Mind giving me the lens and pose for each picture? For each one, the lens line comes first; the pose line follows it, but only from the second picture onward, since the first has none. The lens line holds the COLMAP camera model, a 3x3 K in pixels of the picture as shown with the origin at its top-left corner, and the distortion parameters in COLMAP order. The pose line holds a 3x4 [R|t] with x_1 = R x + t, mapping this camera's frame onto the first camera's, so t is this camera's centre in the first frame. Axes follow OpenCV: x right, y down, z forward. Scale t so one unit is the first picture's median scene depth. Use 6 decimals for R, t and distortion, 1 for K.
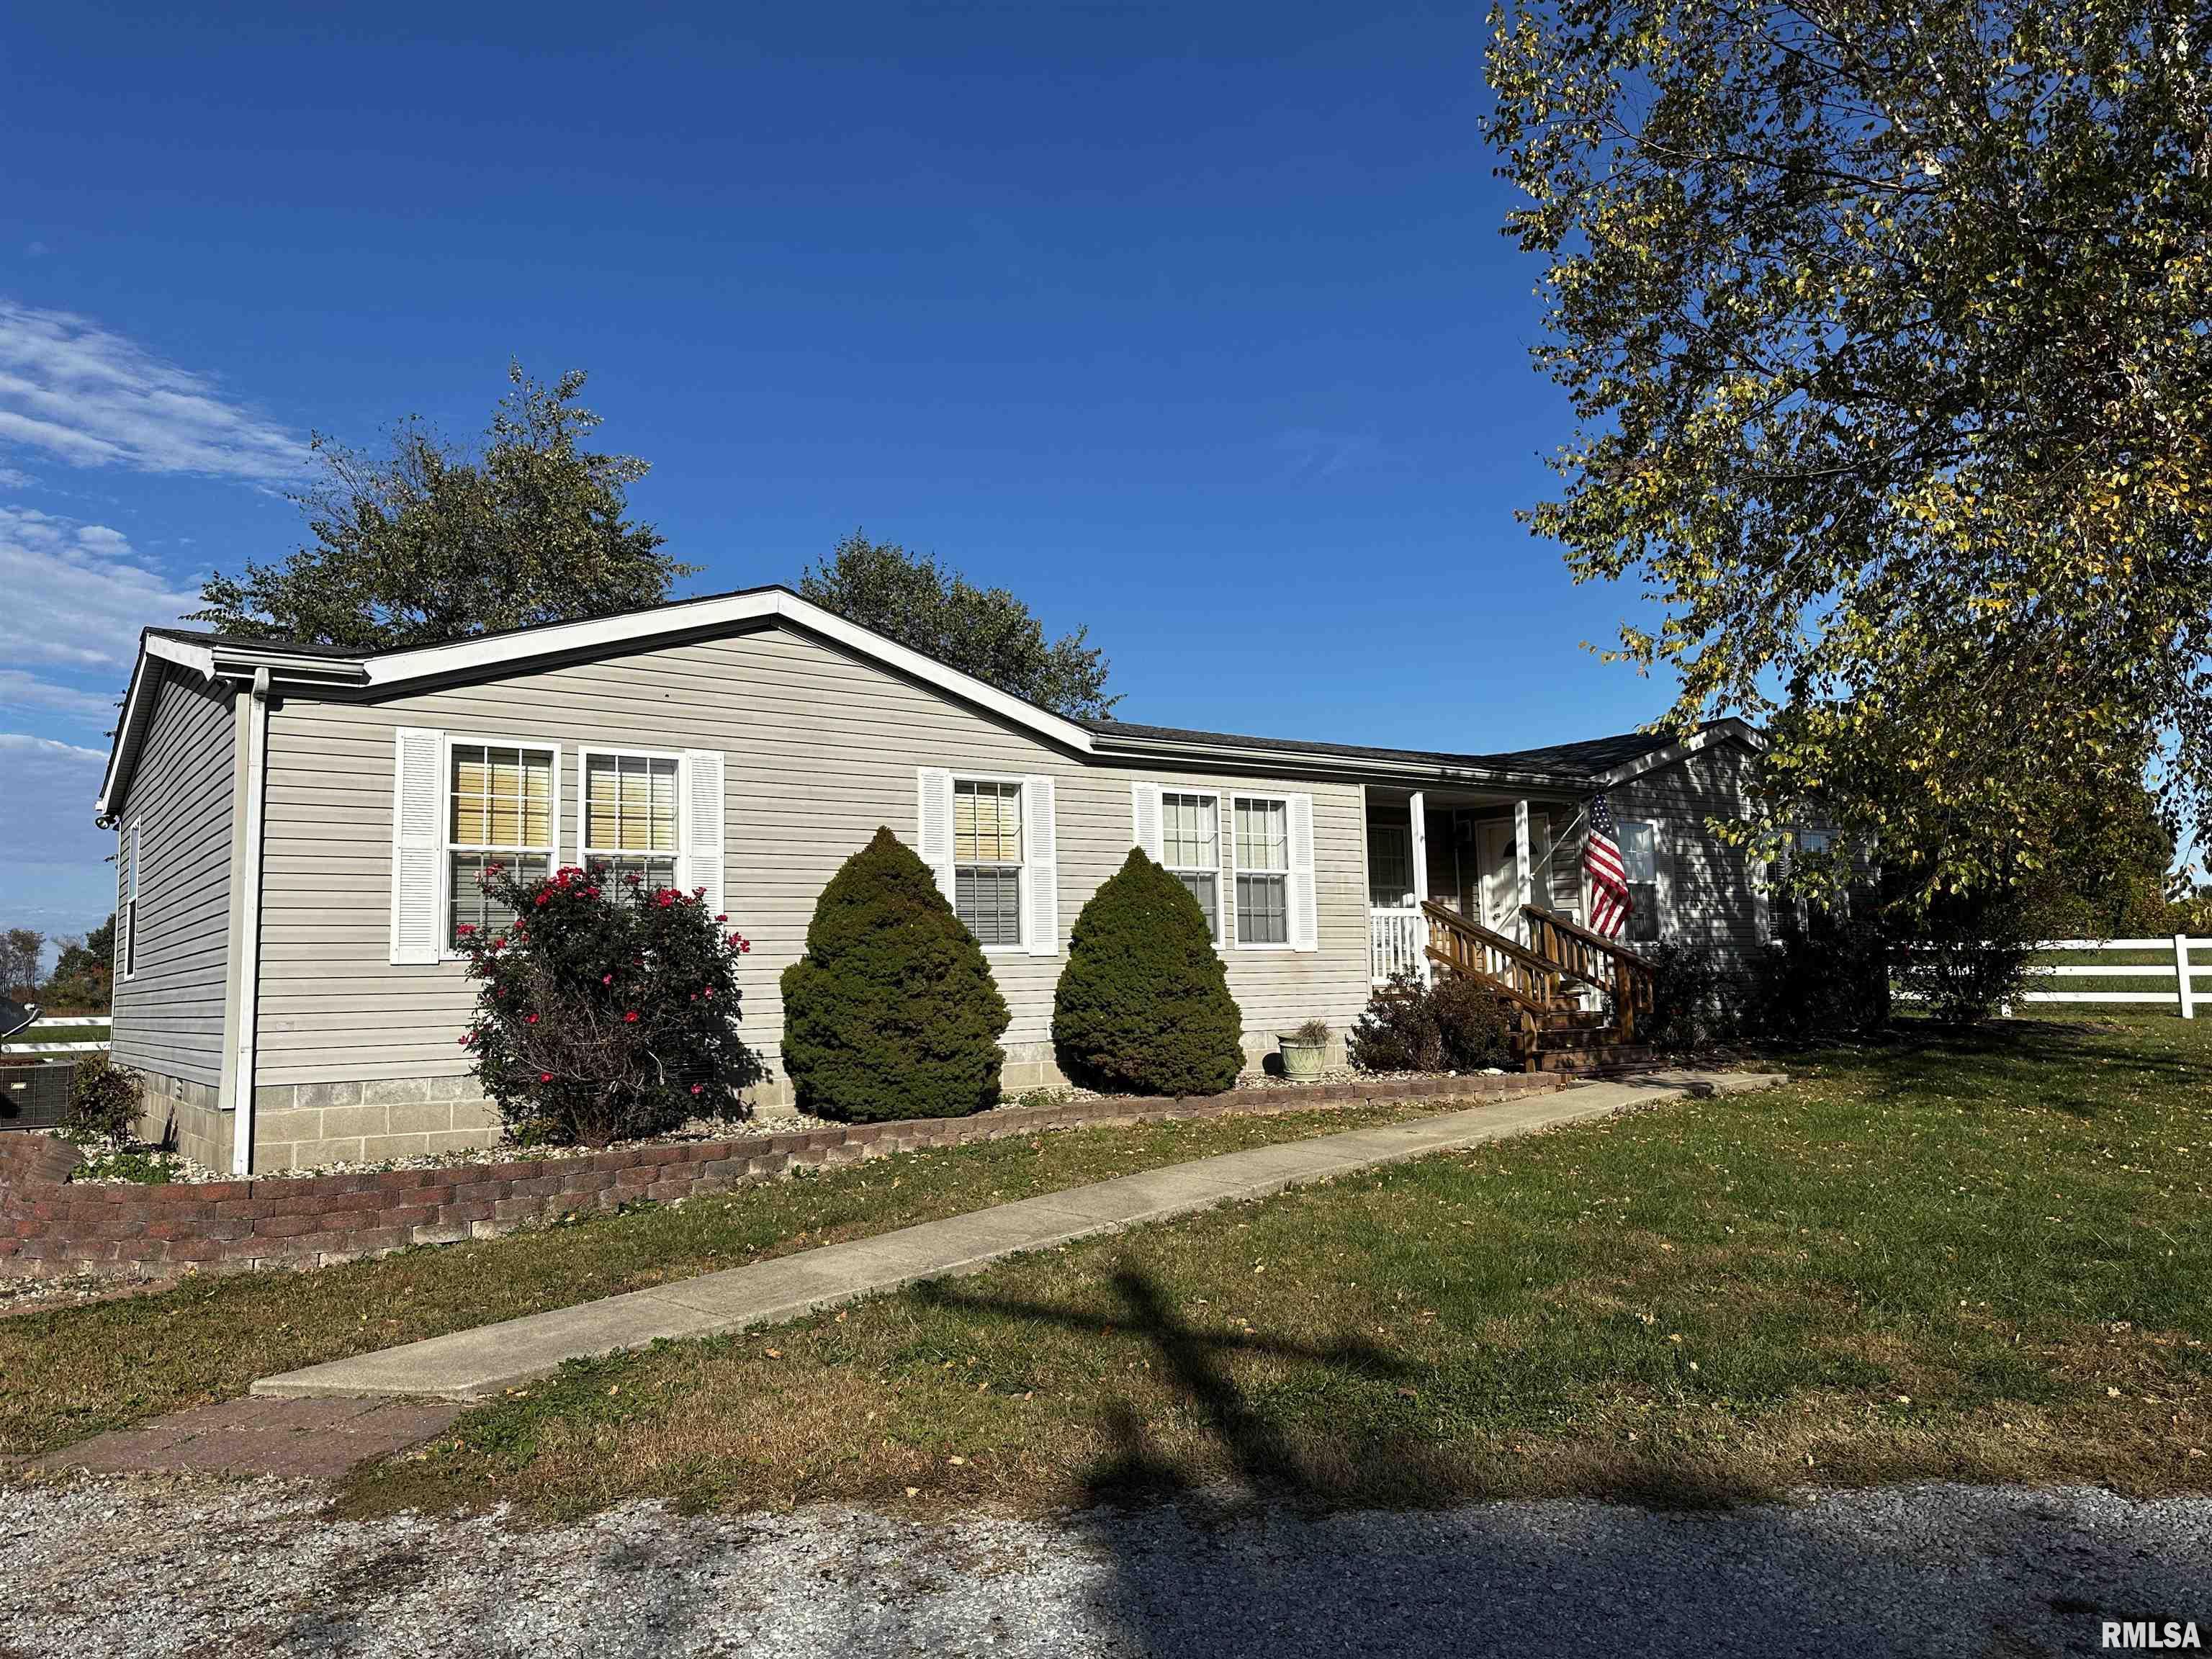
lens RADIAL K [[1561.4, 0, 1107.4], [0, 1561.4, 832.1], [0, 0, 1]] dist [0.009715, -0.002118]
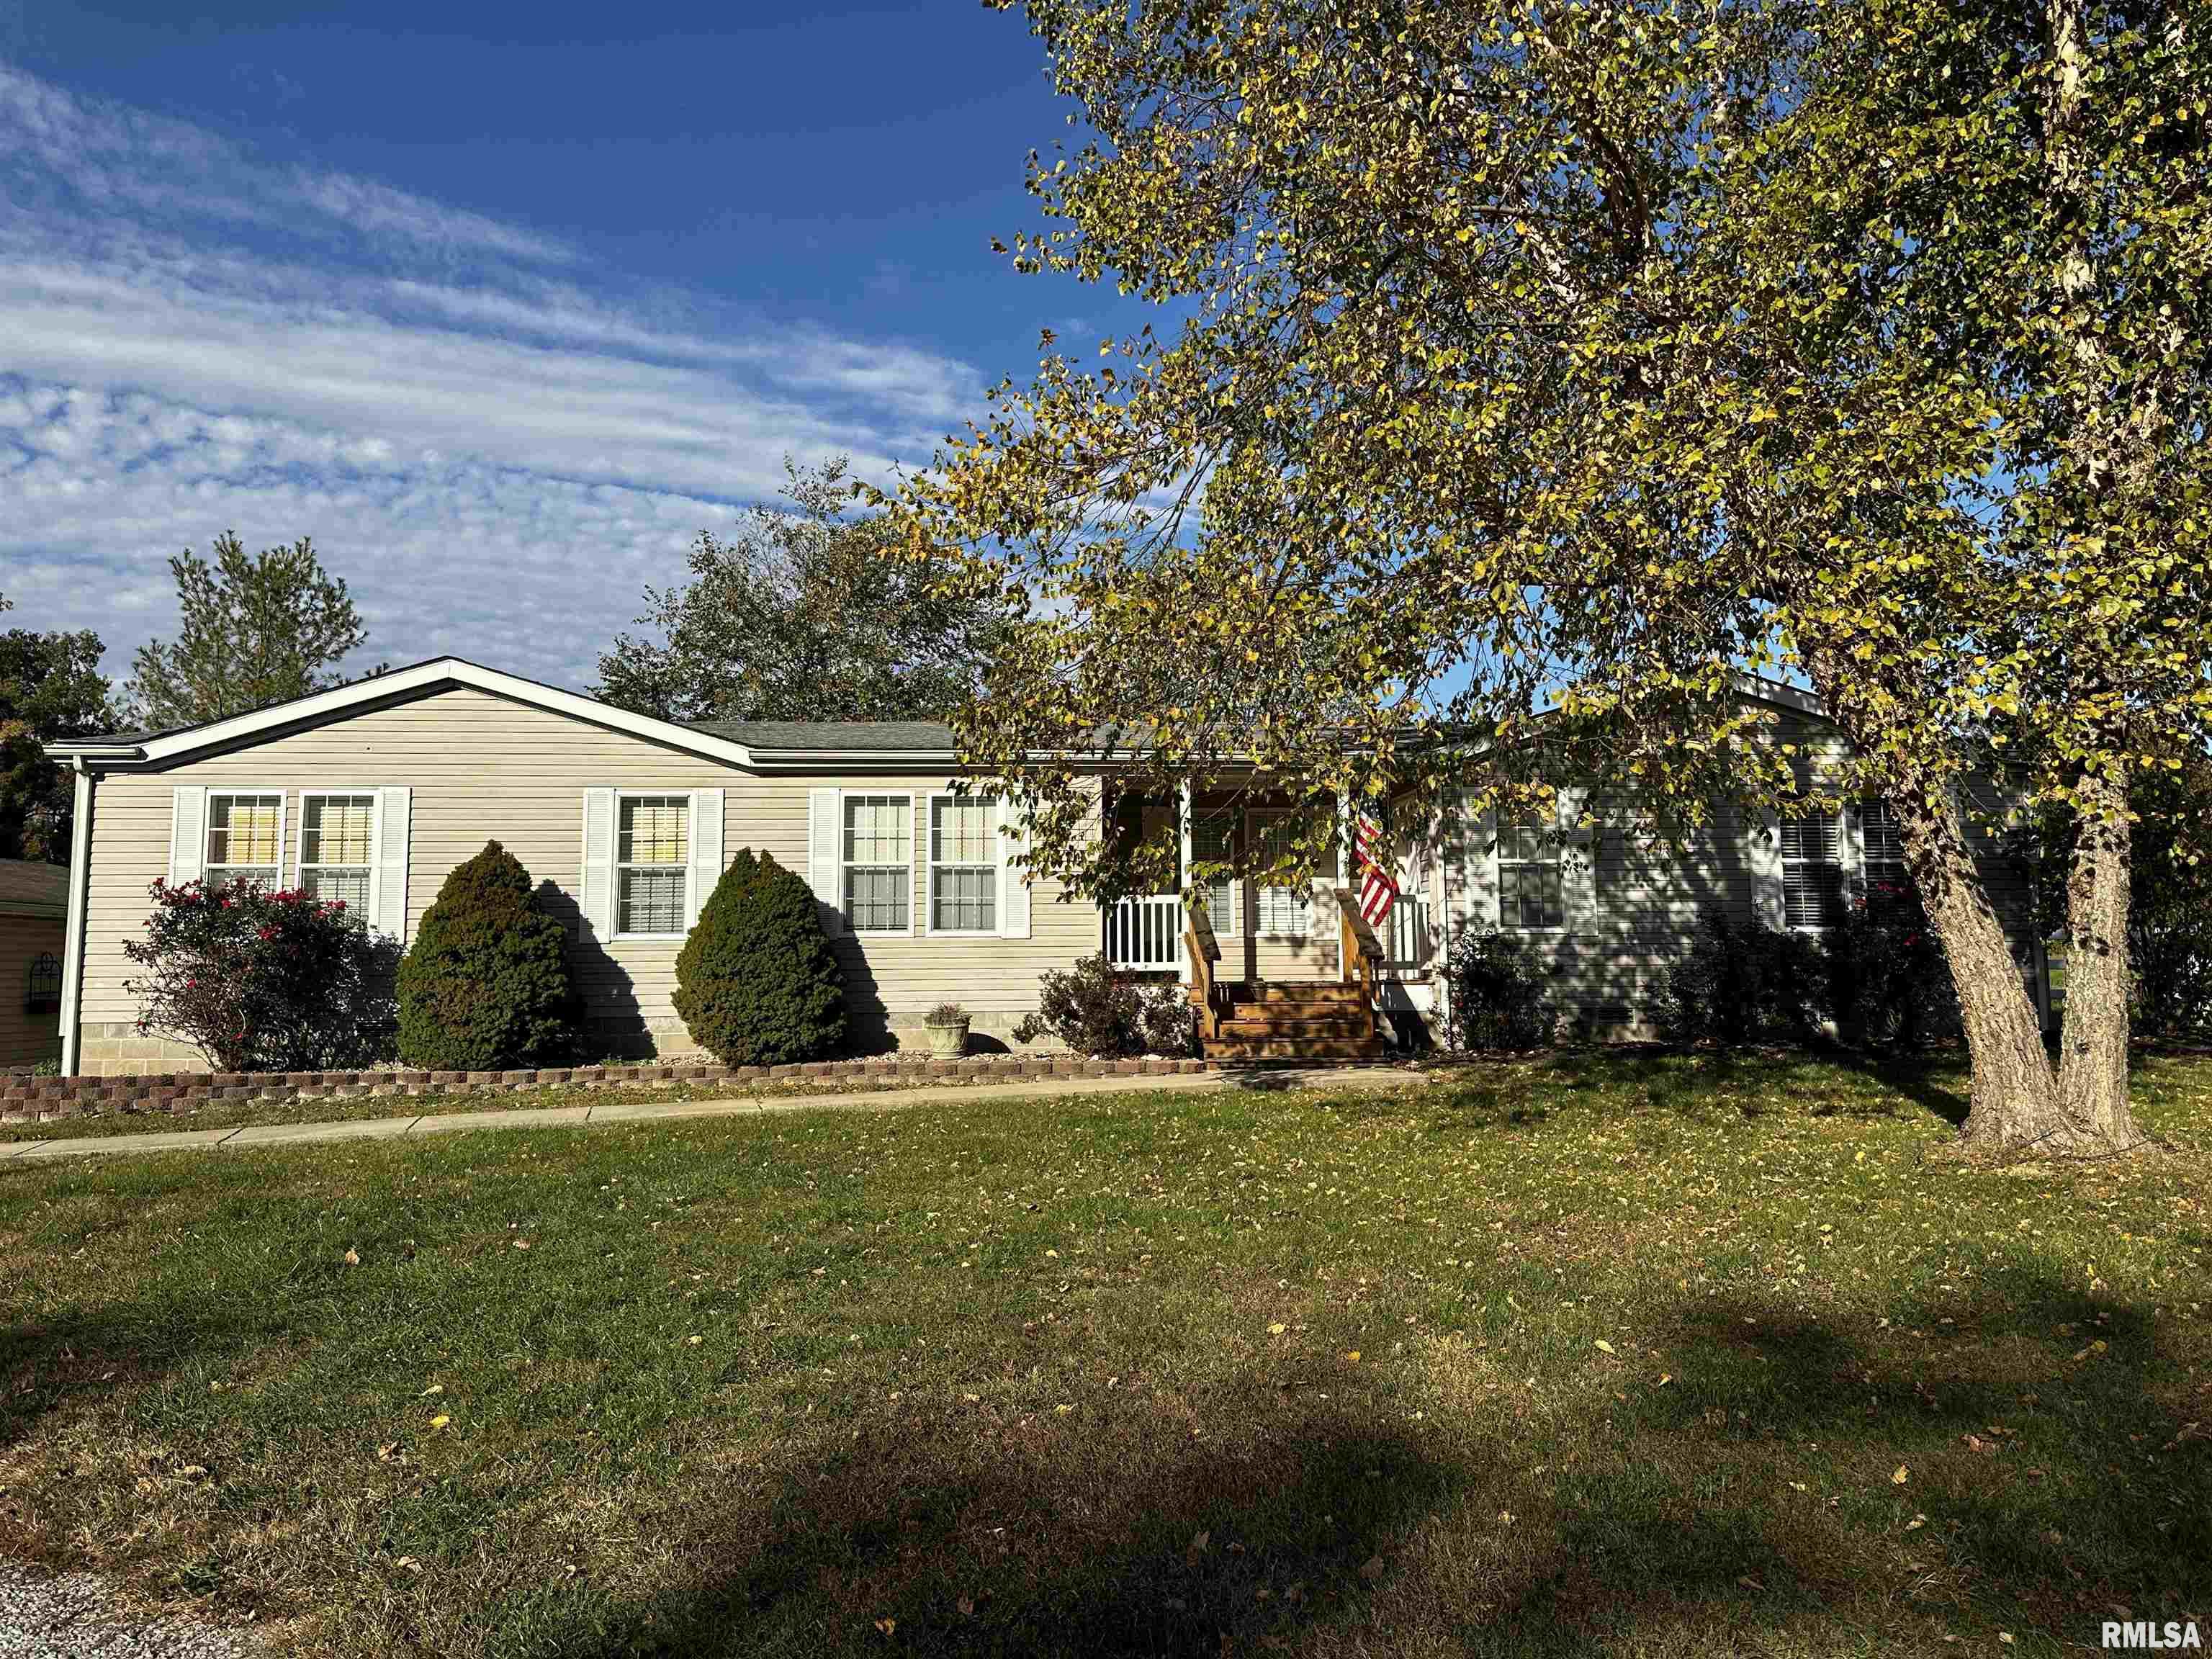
lens RADIAL K [[1561.4, 0, 1107.7], [0, 1561.4, 827.3], [0, 0, 1]] dist [0.009715, -0.002118]
pose [[0.852044, -0.044693, -0.521559, 0.813745], [0.041316, 0.998982, -0.018107, 0.026076], [0.521837, -0.006121, 0.853023, 0.156813]]
